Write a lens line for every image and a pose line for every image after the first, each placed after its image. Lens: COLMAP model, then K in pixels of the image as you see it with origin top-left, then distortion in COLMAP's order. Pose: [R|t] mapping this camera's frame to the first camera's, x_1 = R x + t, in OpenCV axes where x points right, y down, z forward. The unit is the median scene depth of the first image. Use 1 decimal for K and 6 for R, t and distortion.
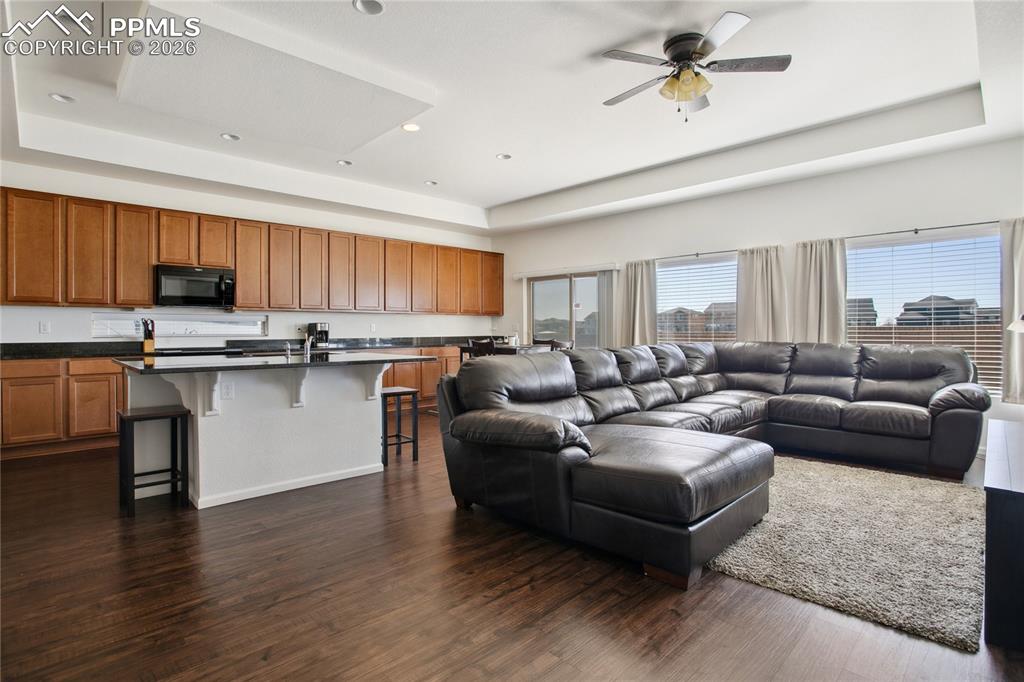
lens RADIAL K [[502.1, 0, 503.7], [0, 502.1, 330.7], [0, 0, 1]] dist [-0.027758, 0.002341]
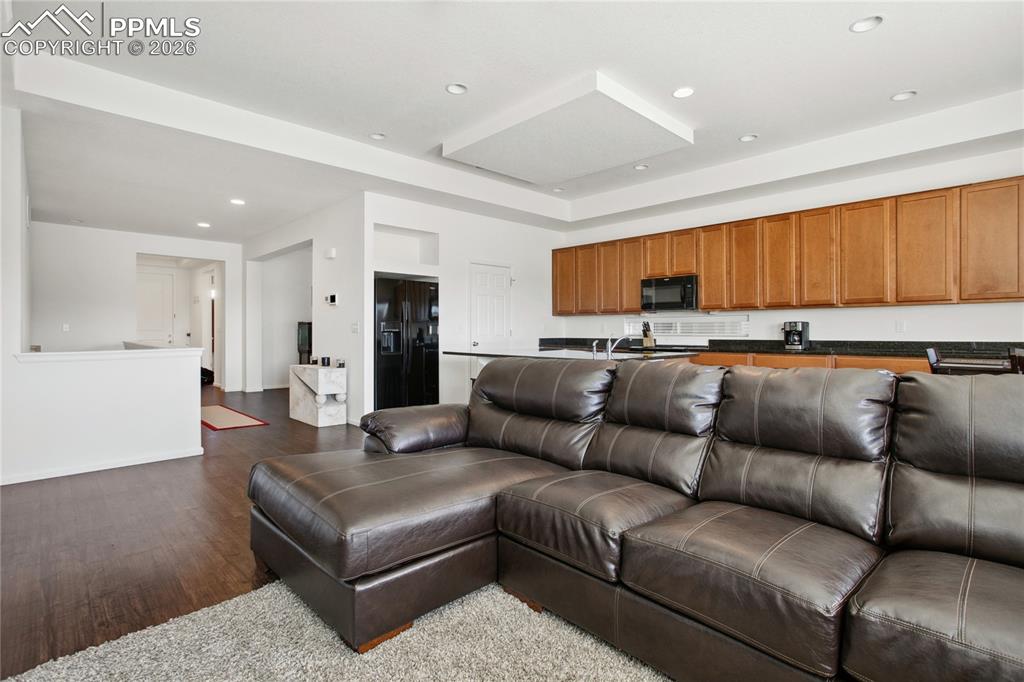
lens RADIAL K [[502.1, 0, 503.7], [0, 502.1, 330.7], [0, 0, 1]] dist [-0.027758, 0.002341]
pose [[-0.008509, 0.001701, -0.999962, 0.583893], [0.001913, 0.999997, 0.001684, -0.002487], [0.999962, -0.001899, -0.008513, 0.613307]]
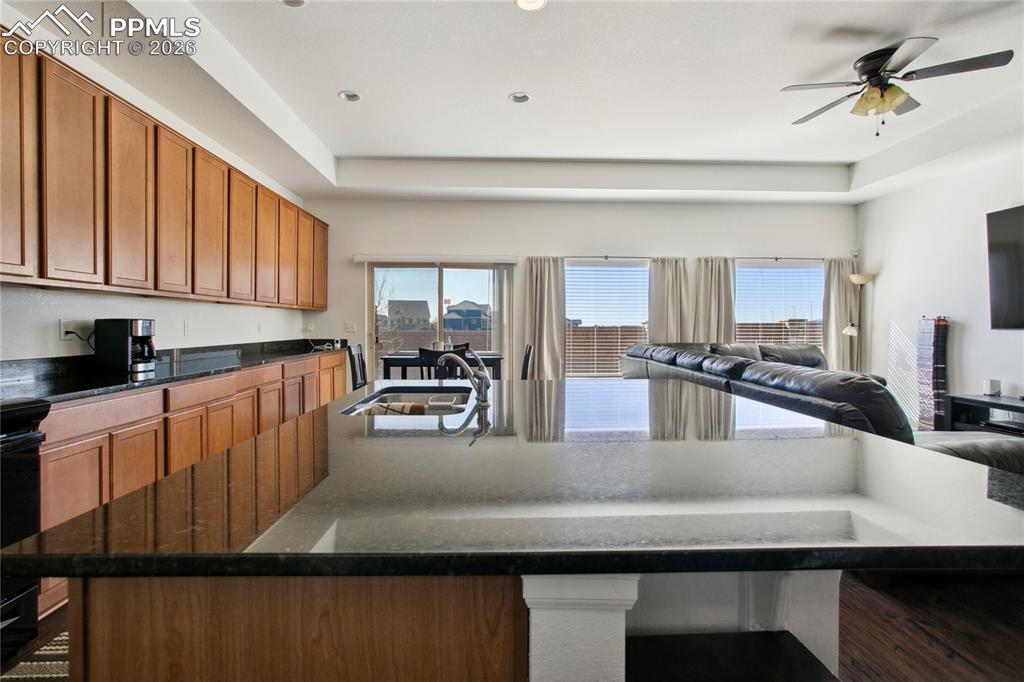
lens RADIAL K [[498.5, 0, 508.9], [0, 498.5, 333.1], [0, 0, 1]] dist [-0.015264, 0.000247]
pose [[0.674733, -0.005443, 0.738042, -0.555378], [-0.002838, 0.999946, 0.009968, -0.009885], [-0.738056, -0.008820, 0.674682, 0.529755]]
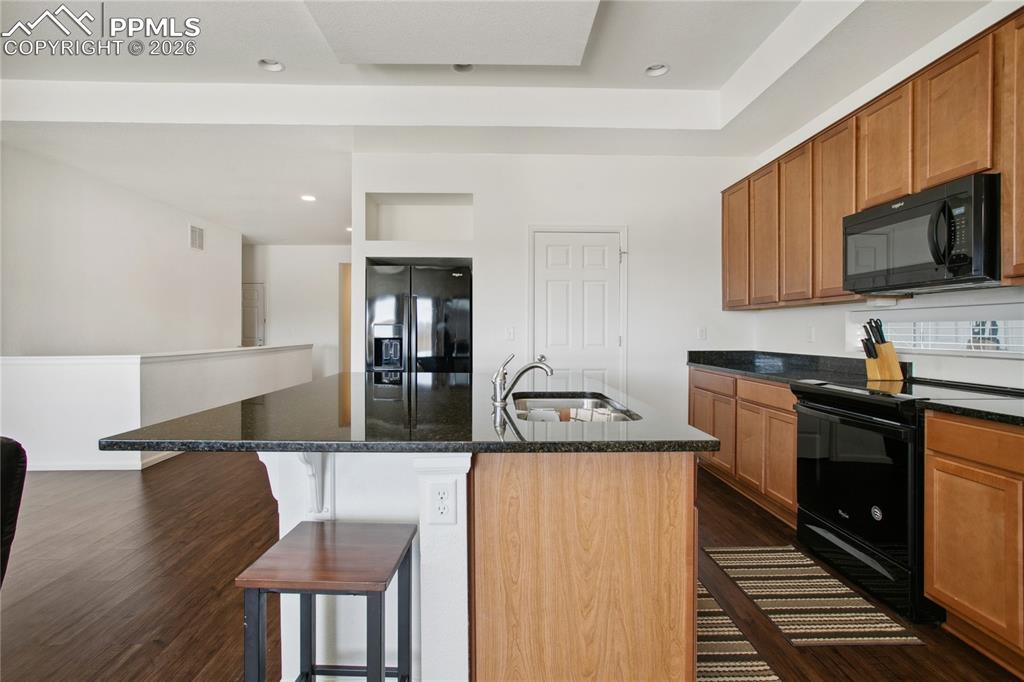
lens RADIAL K [[502.1, 0, 503.7], [0, 502.1, 330.7], [0, 0, 1]] dist [-0.027758, 0.002341]
pose [[-0.680664, 0.000200, -0.732595, -0.054426], [0.001581, 0.999998, -0.001195, -0.010747], [0.732594, -0.001971, -0.680663, 1.032698]]
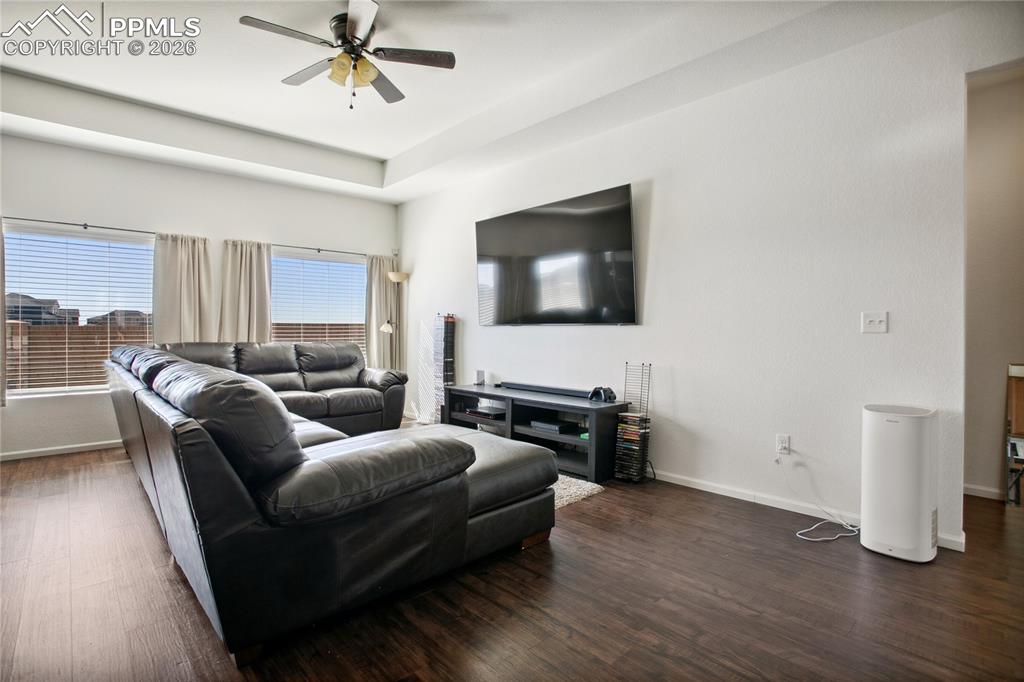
lens RADIAL K [[502.1, 0, 503.7], [0, 502.1, 330.7], [0, 0, 1]] dist [-0.027758, 0.002341]
pose [[0.039717, 0.000859, 0.999211, -0.345252], [-0.001086, 0.999999, -0.000817, 0.000527], [-0.999210, -0.001053, 0.039718, 0.411663]]
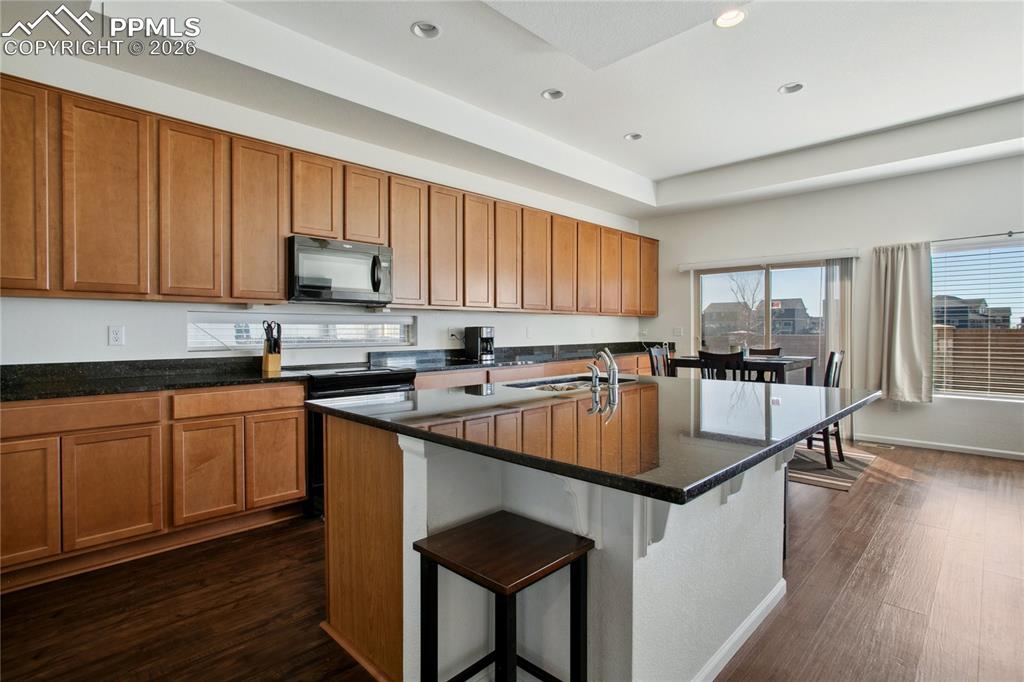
lens RADIAL K [[498.5, 0, 508.9], [0, 498.5, 333.1], [0, 0, 1]] dist [-0.015264, 0.000247]
pose [[0.999653, -0.000281, 0.026338, -0.414769], [0.000214, 0.999997, 0.002569, -0.010052], [-0.026339, -0.002562, 0.999650, 0.335960]]
